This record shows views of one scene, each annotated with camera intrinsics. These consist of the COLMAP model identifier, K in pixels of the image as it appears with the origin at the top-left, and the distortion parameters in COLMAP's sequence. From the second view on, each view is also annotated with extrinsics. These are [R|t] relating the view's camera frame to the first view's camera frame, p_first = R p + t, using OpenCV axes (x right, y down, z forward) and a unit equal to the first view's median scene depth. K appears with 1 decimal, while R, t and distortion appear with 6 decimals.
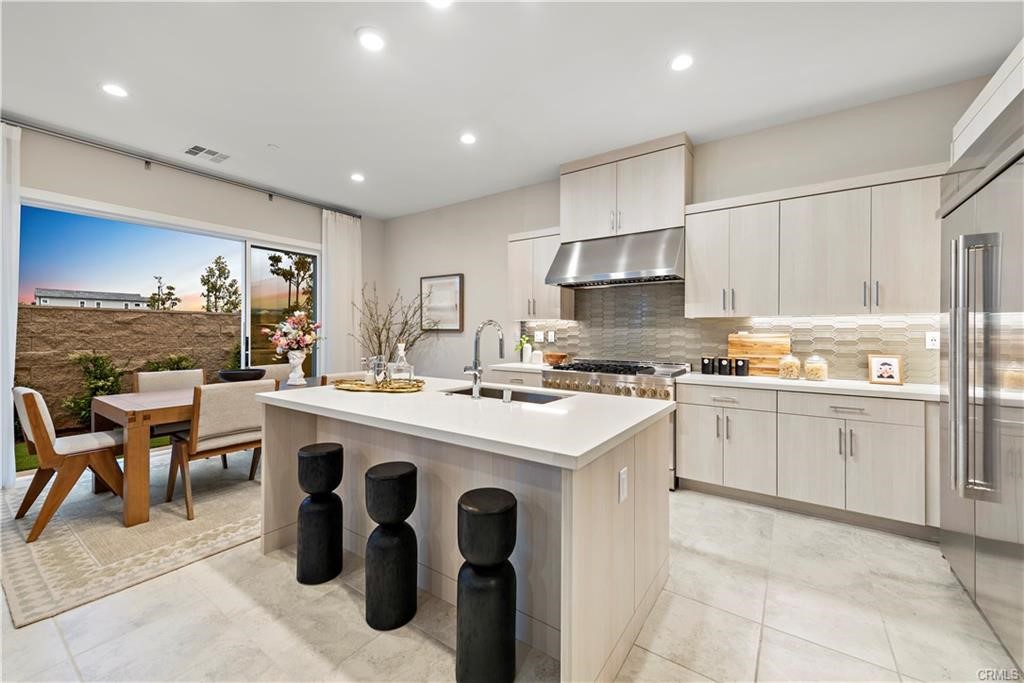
lens RADIAL K [[398.8, 0, 516.5], [0, 398.8, 333.0], [0, 0, 1]] dist [0.001905, -0.001835]
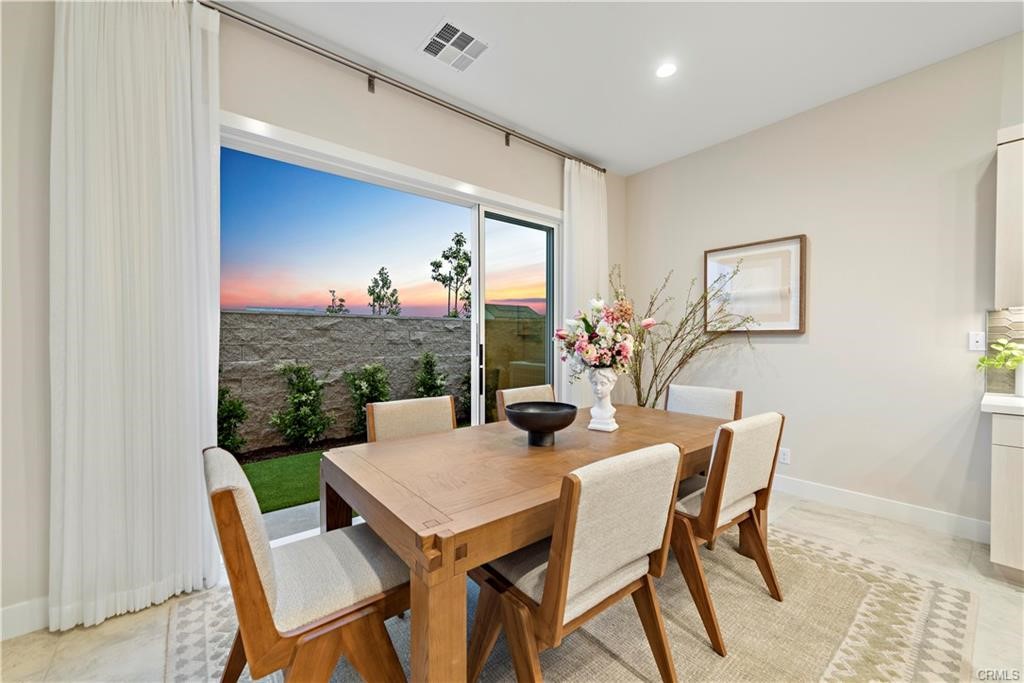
lens RADIAL K [[398.8, 0, 518.0], [0, 398.8, 343.9], [0, 0, 1]] dist [0.001905, -0.001835]
pose [[0.959981, -0.003417, -0.280043, -0.345378], [0.006225, 0.999939, 0.009140, 0.002800], [0.279995, -0.010518, 0.959944, 0.291944]]
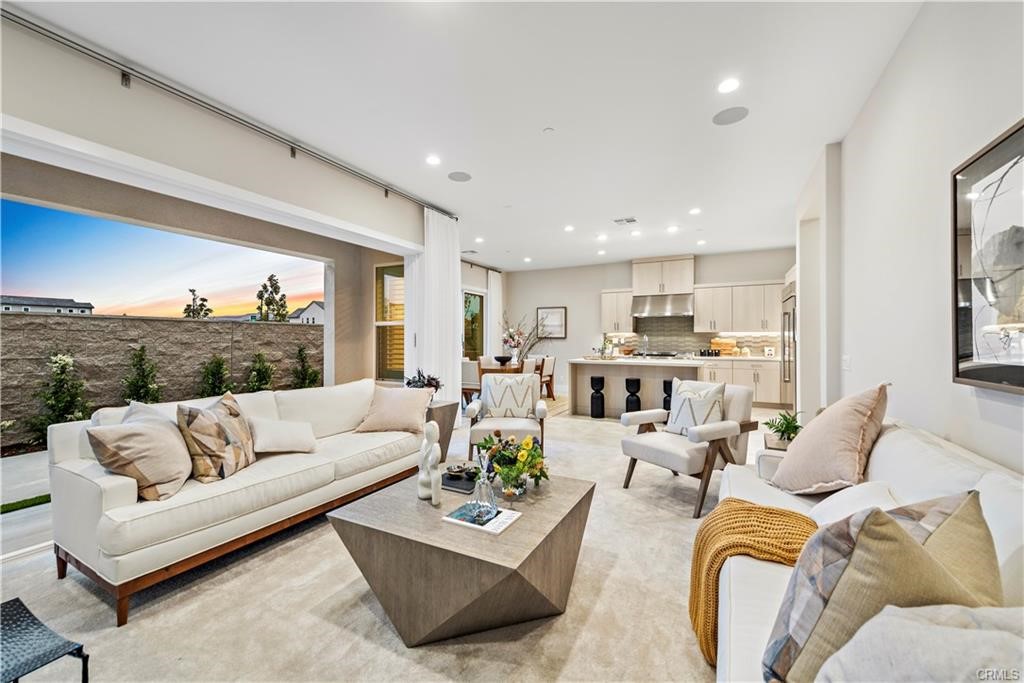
lens RADIAL K [[398.8, 0, 511.6], [0, 398.8, 343.5], [0, 0, 1]] dist [0.001905, -0.001835]
pose [[0.994131, -0.004359, 0.108091, -0.536019], [0.003292, 0.999944, 0.010045, 0.000221], [-0.108129, -0.009630, 0.994090, -0.726542]]
